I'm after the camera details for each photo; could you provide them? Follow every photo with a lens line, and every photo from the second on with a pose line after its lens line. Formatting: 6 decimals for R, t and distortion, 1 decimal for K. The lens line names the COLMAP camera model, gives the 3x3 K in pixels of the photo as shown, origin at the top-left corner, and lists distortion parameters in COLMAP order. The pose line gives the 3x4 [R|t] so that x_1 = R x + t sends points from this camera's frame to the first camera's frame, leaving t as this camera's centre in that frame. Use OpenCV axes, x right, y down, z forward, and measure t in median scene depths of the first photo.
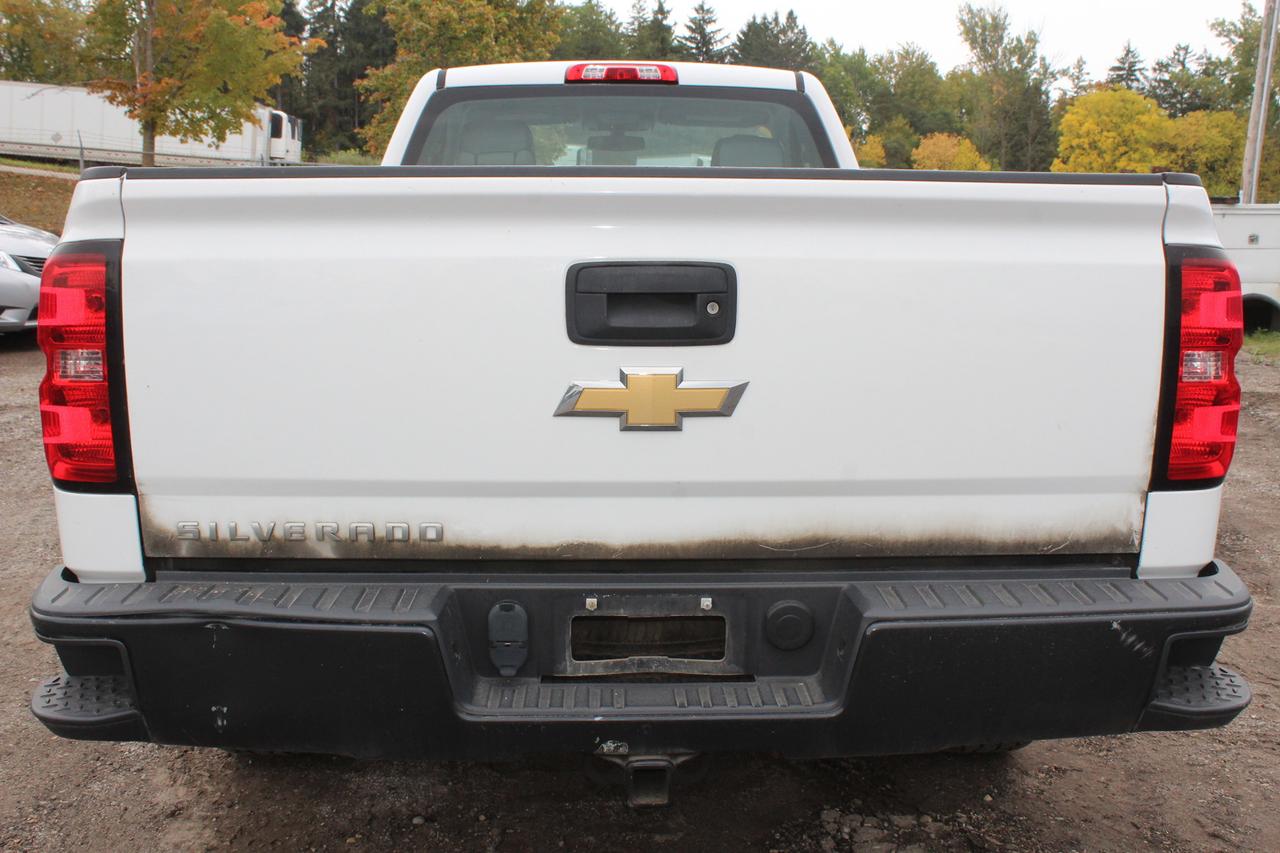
lens RADIAL K [[1274.2, 0, 640.0], [0, 1274.2, 426.5], [0, 0, 1]] dist [-0.131597, 0.131733]
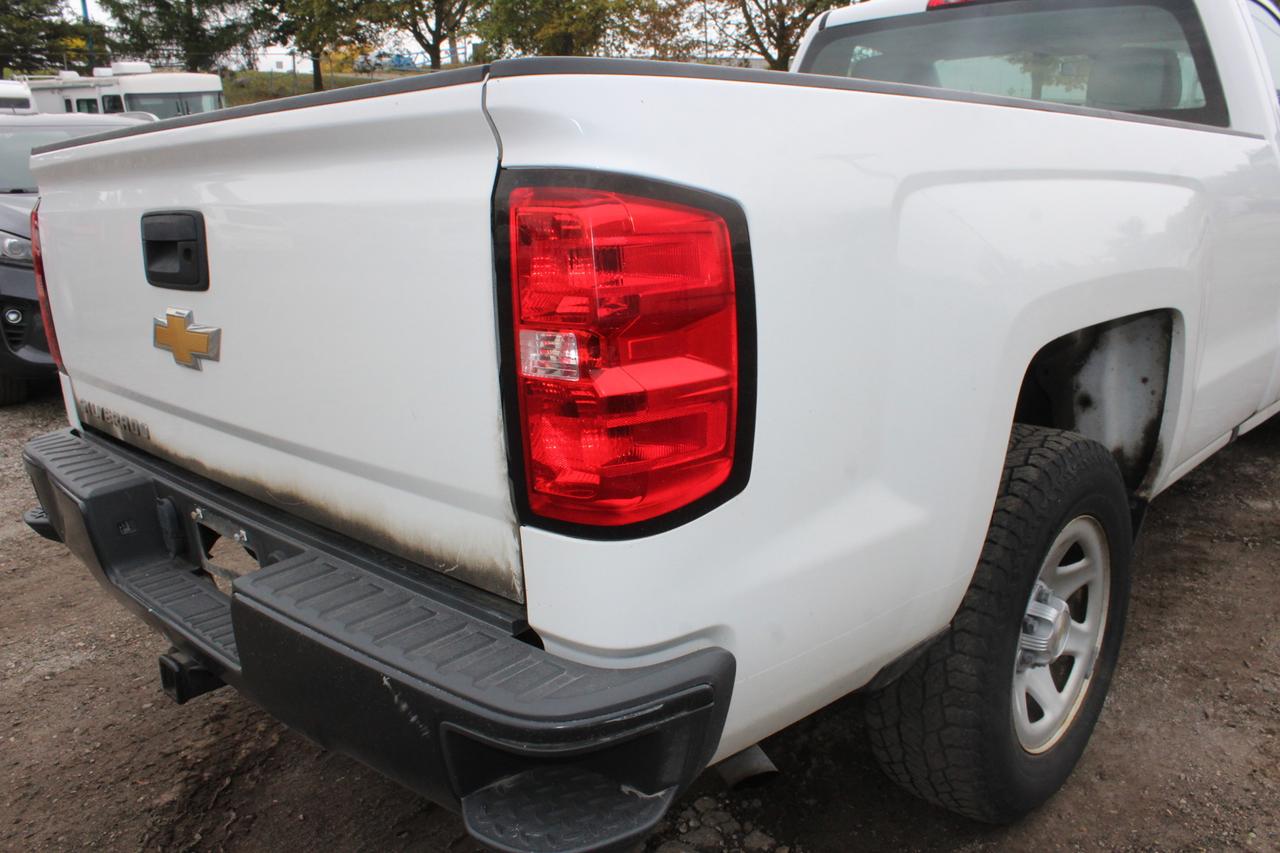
lens RADIAL K [[1050.4, 0, 640.0], [0, 1050.4, 426.5], [0, 0, 1]] dist [-0.167732, 0.144199]
pose [[0.697923, 0.140946, -0.702166, 0.859678], [-0.073365, 0.989355, 0.125672, -0.081398], [0.712405, -0.036195, 0.700834, 0.636264]]
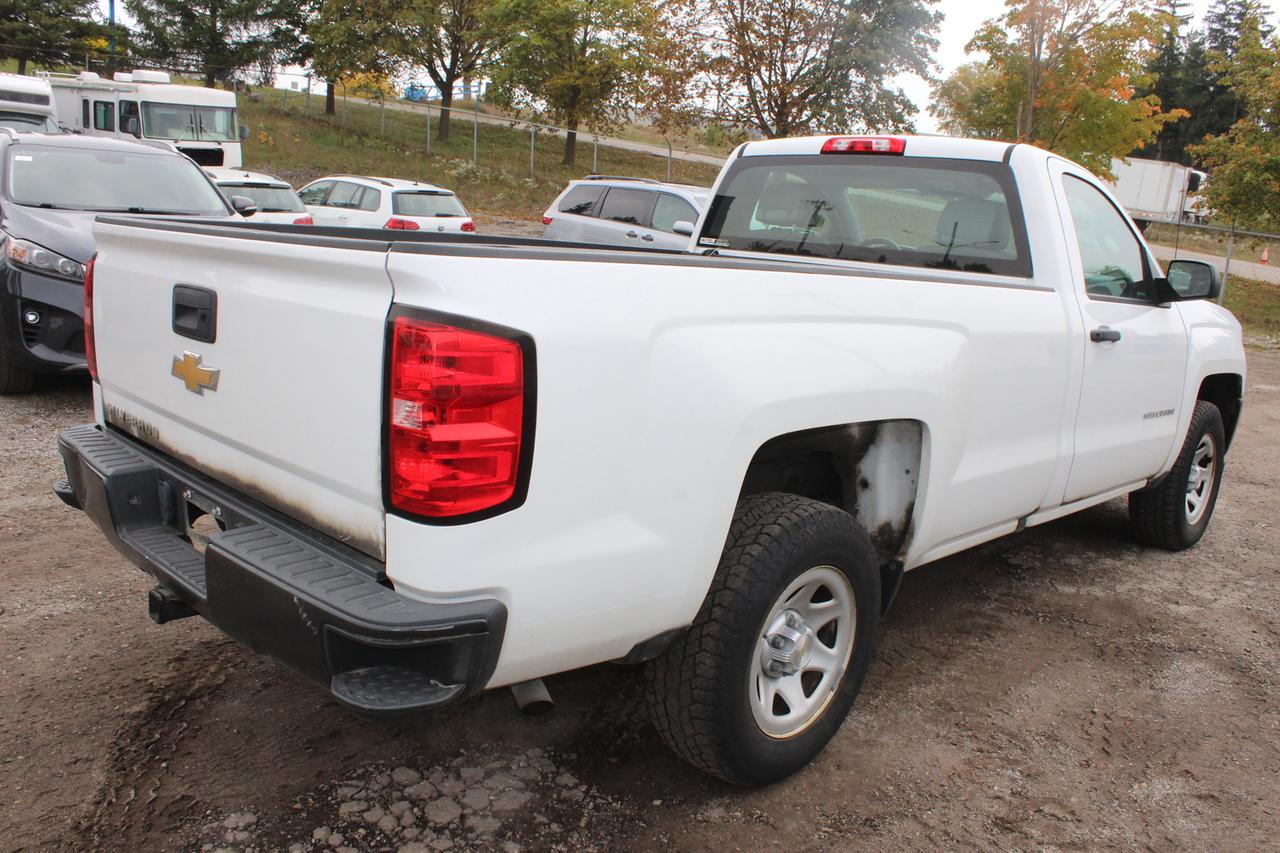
lens RADIAL K [[1046.1, 0, 616.1], [0, 1046.1, 447.1], [0, 0, 1]] dist [-0.197400, 0.199064]
pose [[0.682695, 0.193003, -0.704753, 1.227314], [-0.176097, 0.979516, 0.097665, -0.140904], [0.709167, 0.057429, 0.702698, 0.465667]]
